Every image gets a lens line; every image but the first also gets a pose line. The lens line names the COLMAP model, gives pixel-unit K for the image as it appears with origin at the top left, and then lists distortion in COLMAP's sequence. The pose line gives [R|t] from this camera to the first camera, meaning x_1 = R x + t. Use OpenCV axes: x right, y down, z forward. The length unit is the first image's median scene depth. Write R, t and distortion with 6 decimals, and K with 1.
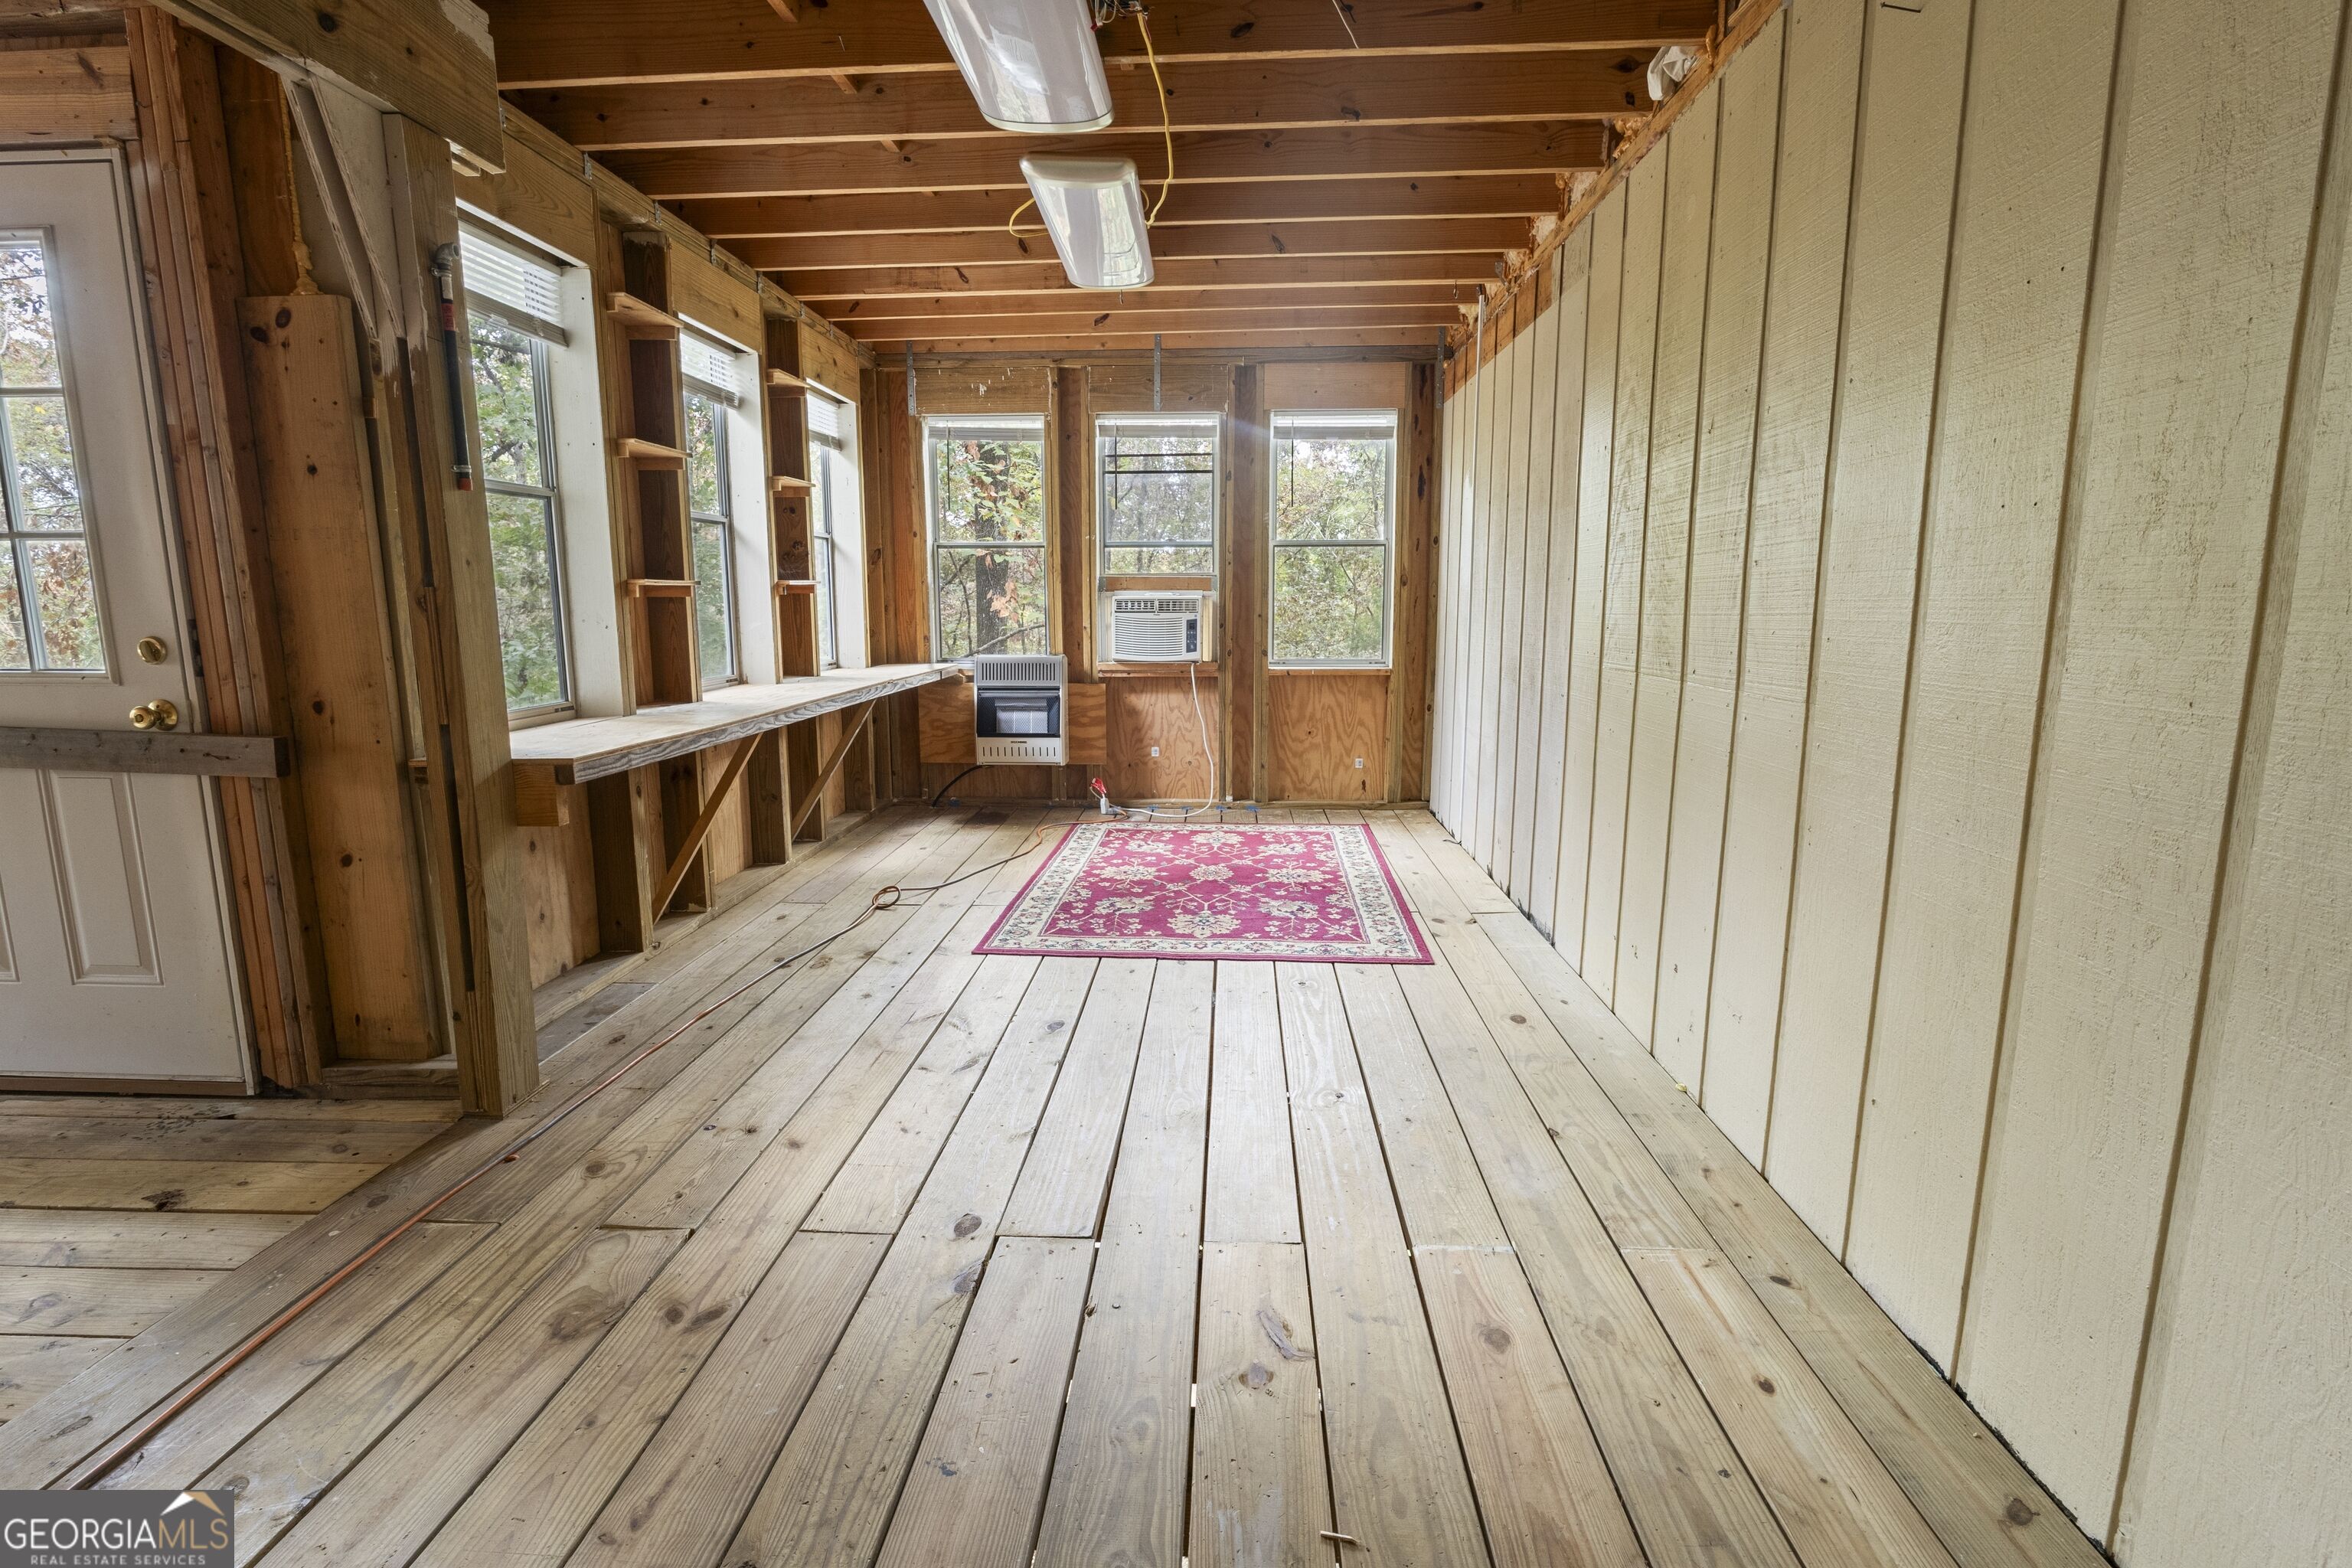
lens RADIAL K [[1110.1, 0, 1181.3], [0, 1110.1, 777.4], [0, 0, 1]] dist [-0.008335, -0.000768]
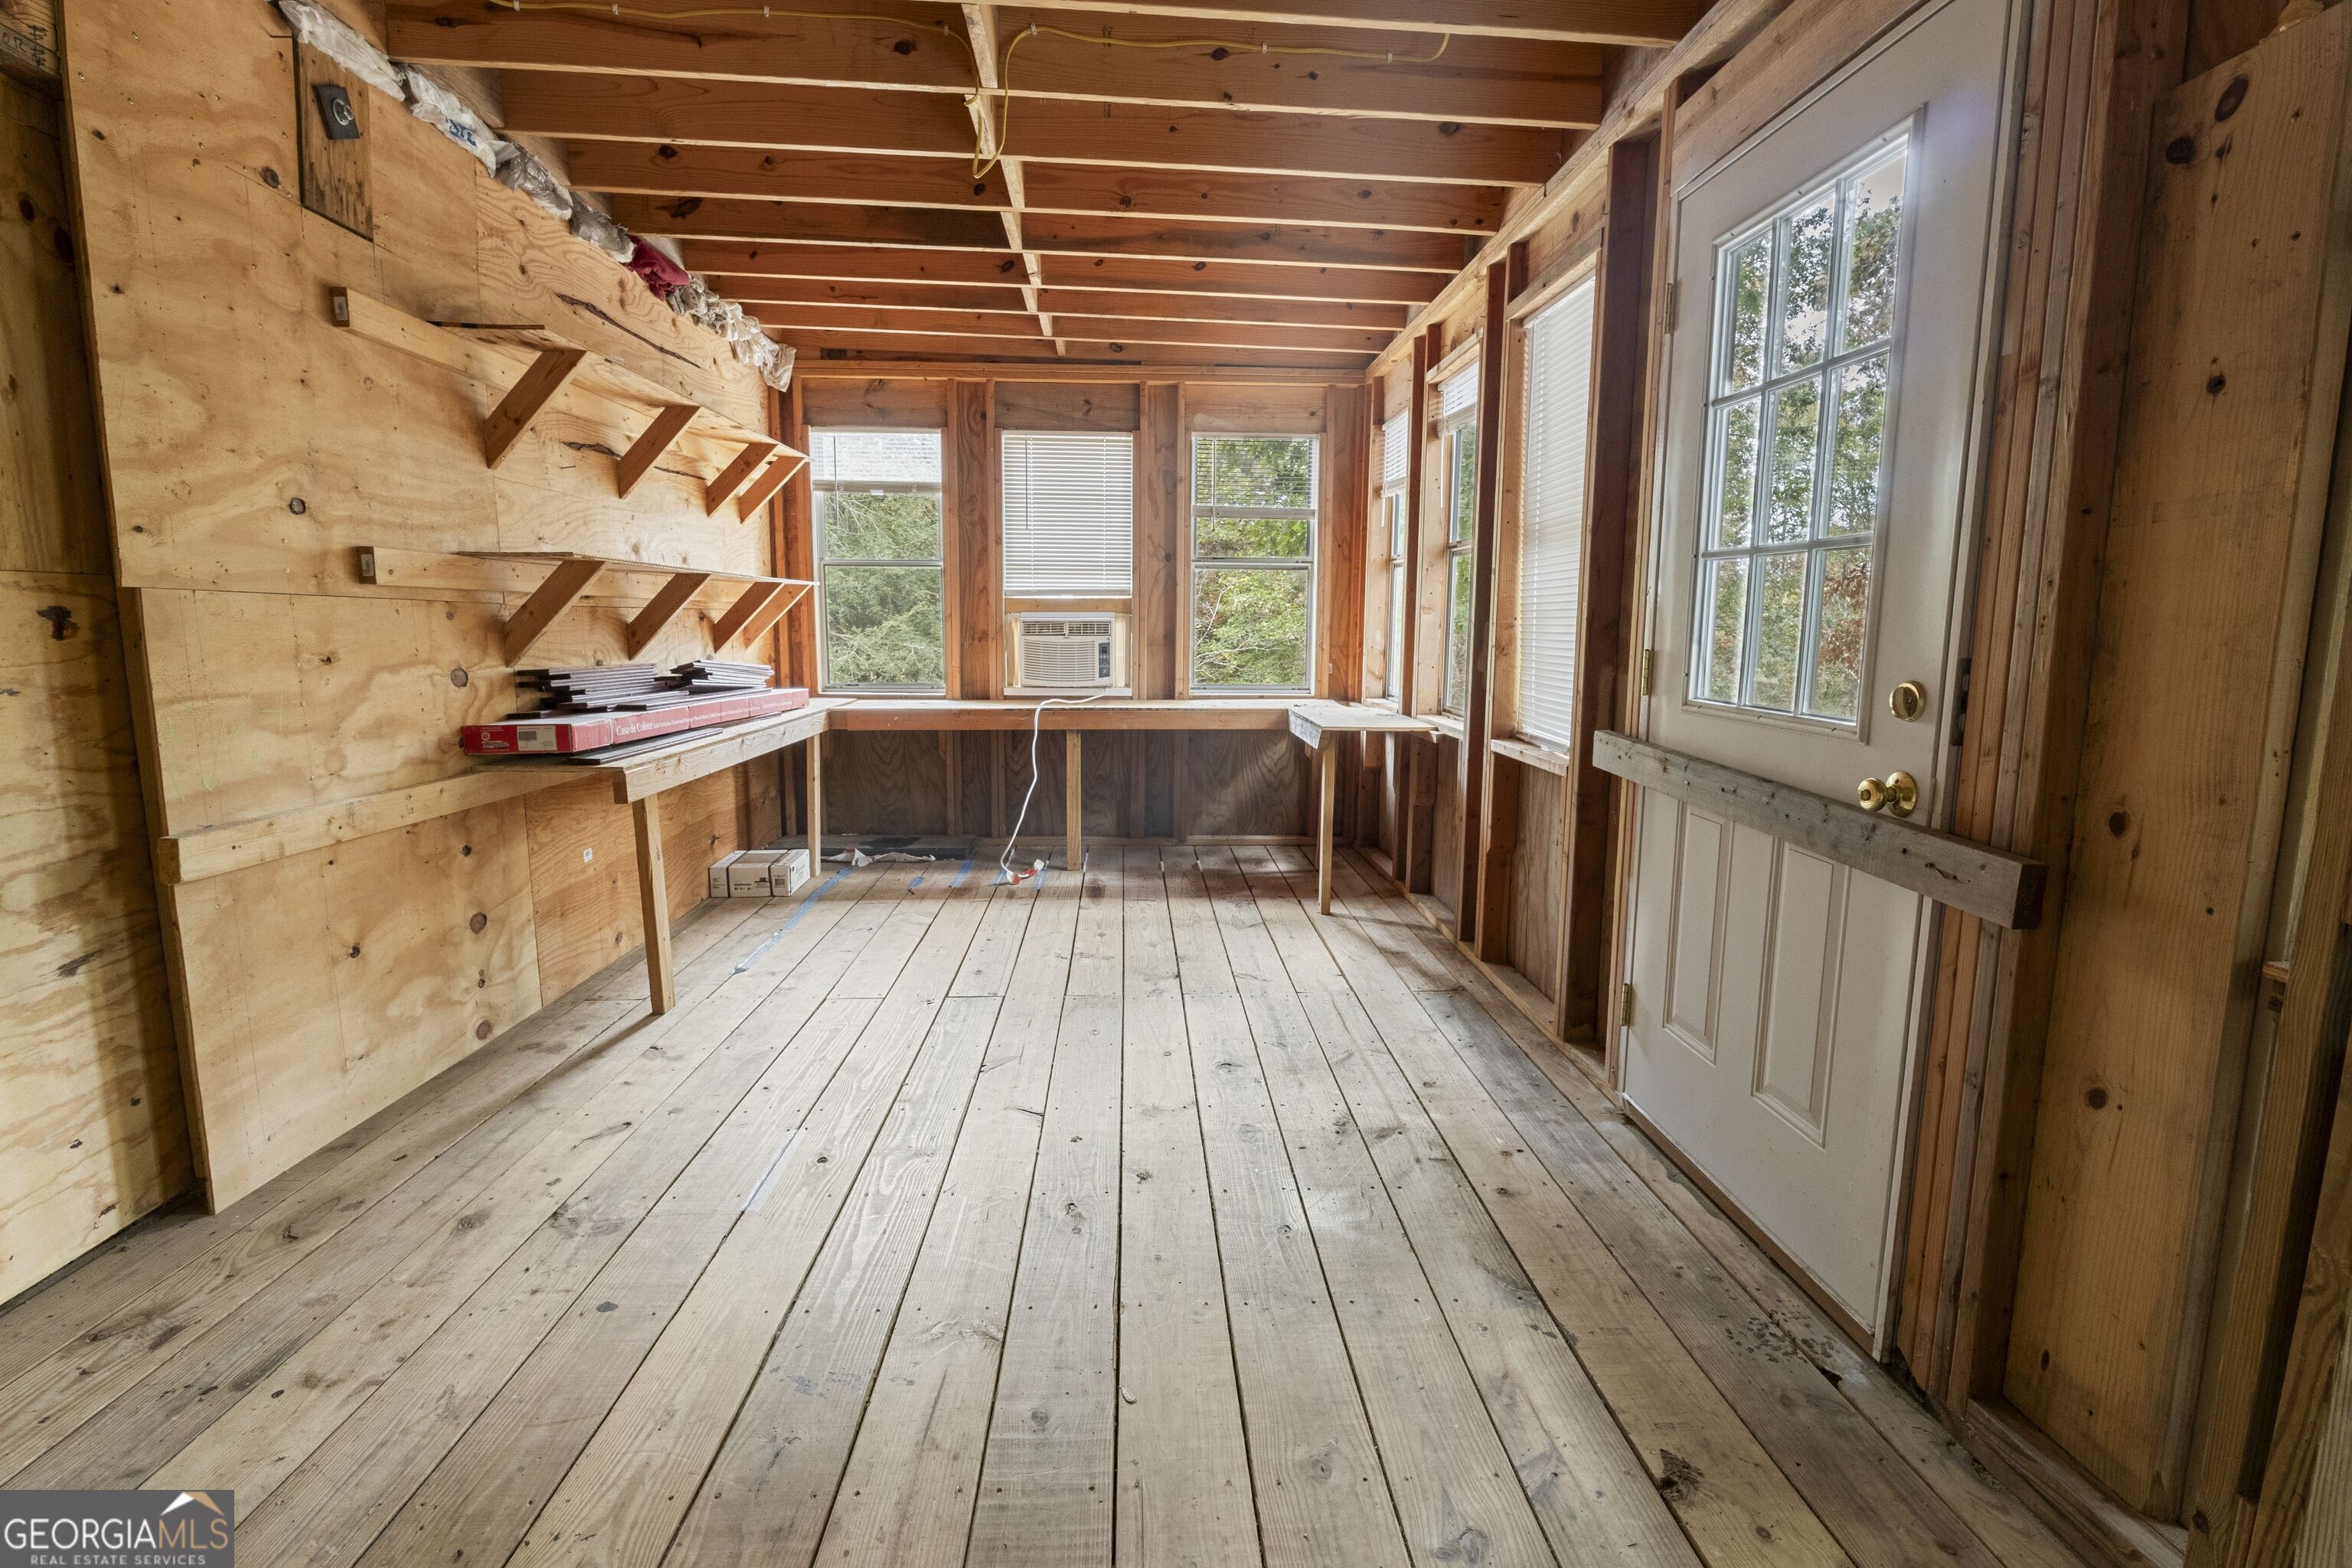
lens RADIAL K [[1110.1, 0, 1186.3], [0, 1110.1, 781.3], [0, 0, 1]] dist [-0.008335, -0.000768]
pose [[0.099355, 0.140980, -0.985014, -0.287861], [-0.177905, 0.976479, 0.121814, -0.069701], [0.979019, 0.163136, 0.122099, 0.475761]]
